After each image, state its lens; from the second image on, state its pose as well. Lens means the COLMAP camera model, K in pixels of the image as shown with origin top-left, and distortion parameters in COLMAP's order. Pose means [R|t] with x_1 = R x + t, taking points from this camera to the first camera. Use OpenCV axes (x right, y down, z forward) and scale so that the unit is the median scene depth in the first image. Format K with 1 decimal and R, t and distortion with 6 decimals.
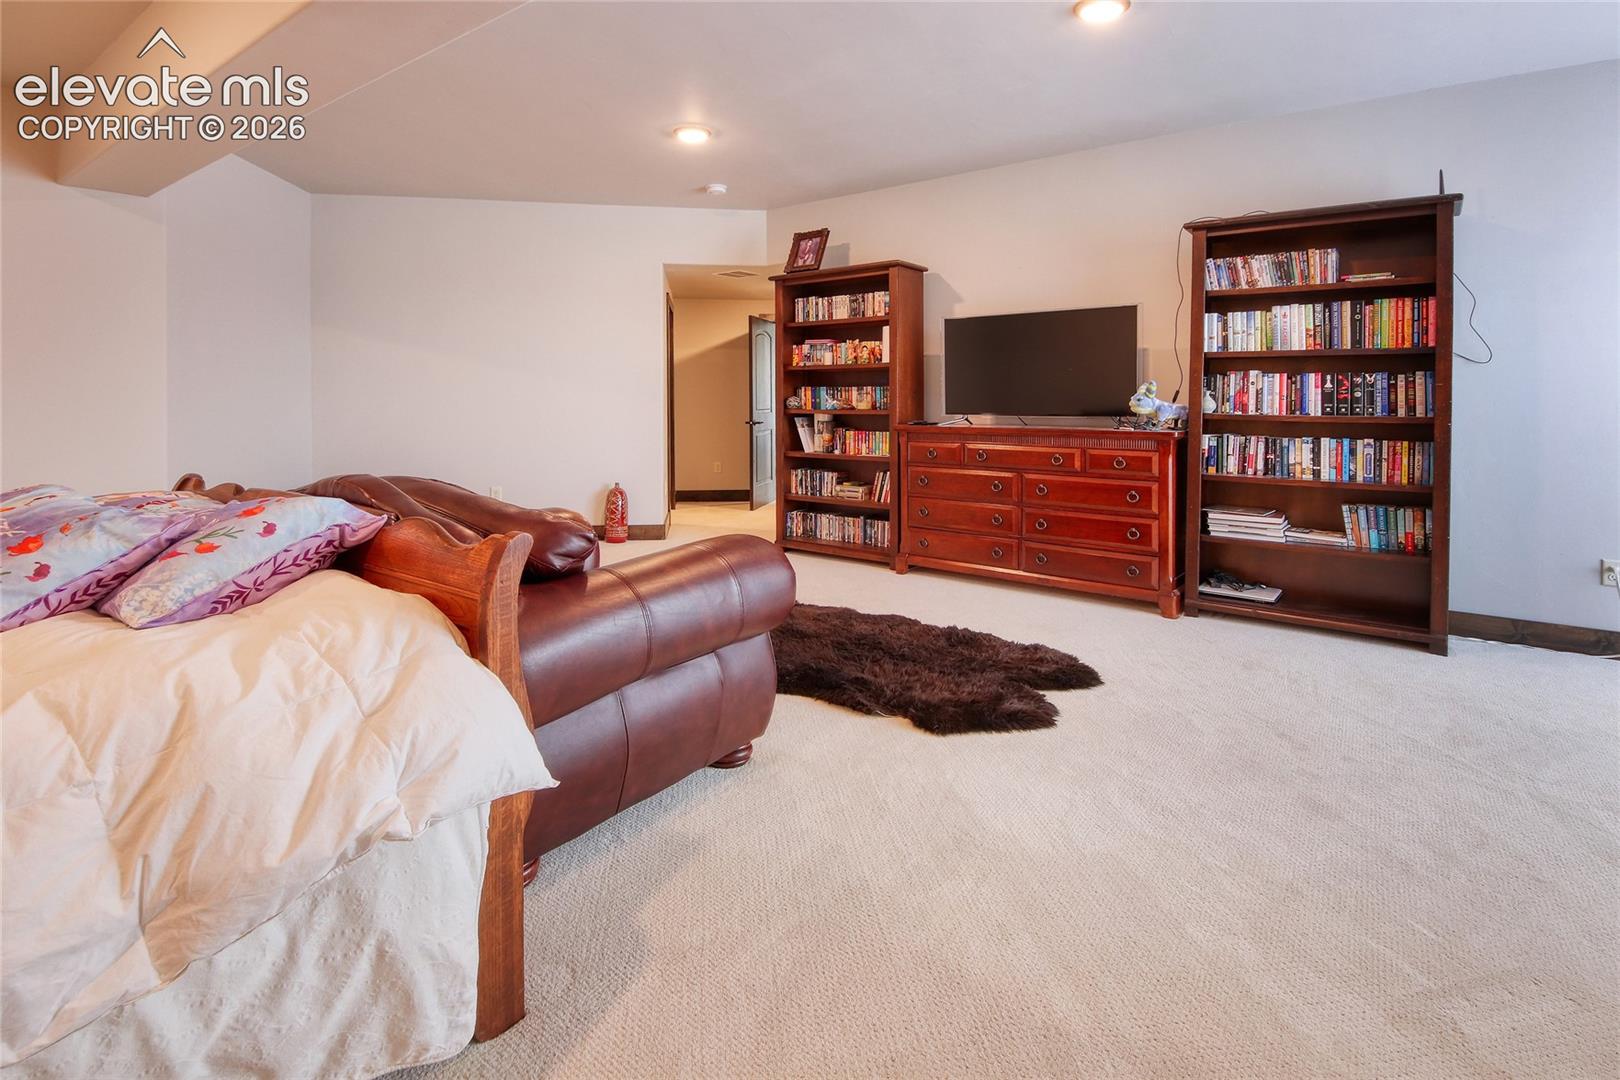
lens RADIAL K [[786.1, 0, 810.0], [0, 786.1, 540.0], [0, 0, 1]] dist [0.000603, 0.000097]
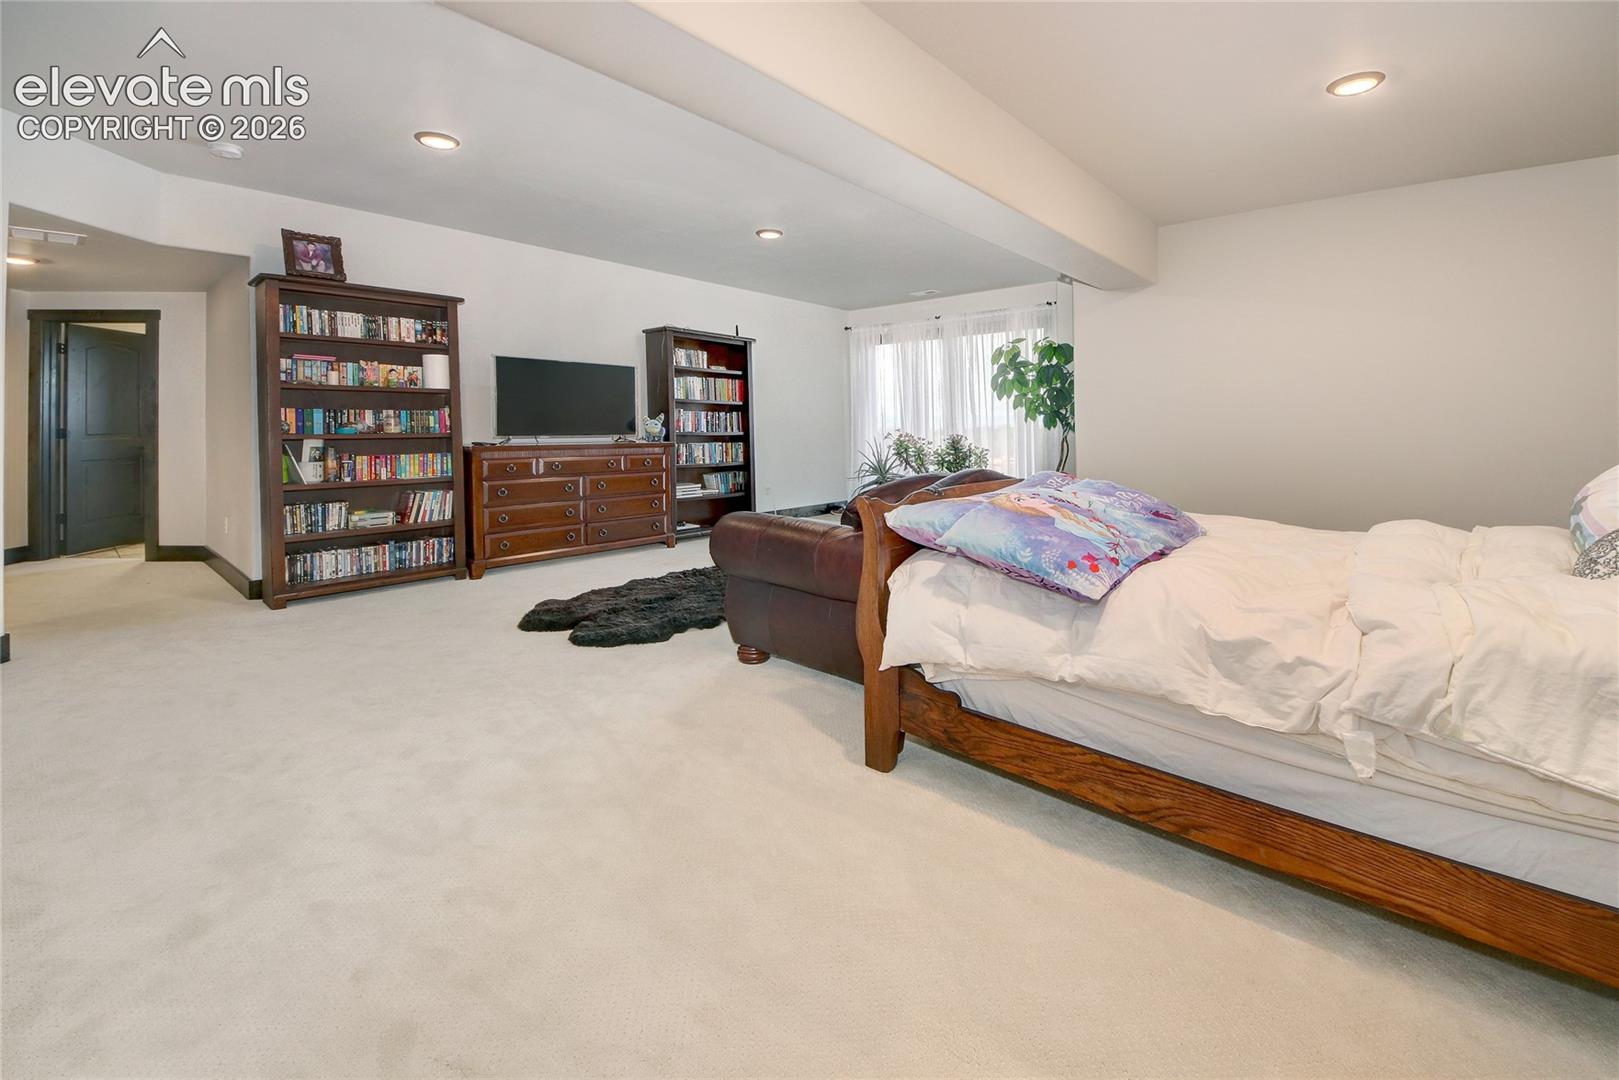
lens RADIAL K [[682.1, 0, 809.5], [0, 682.1, 540.0], [0, 0, 1]] dist [-0.000098, 0.000032]
pose [[0.053595, -0.168568, 0.984232, -0.805129], [0.169257, 0.972920, 0.157414, -0.083671], [-0.984114, 0.158151, 0.080675, 0.448169]]
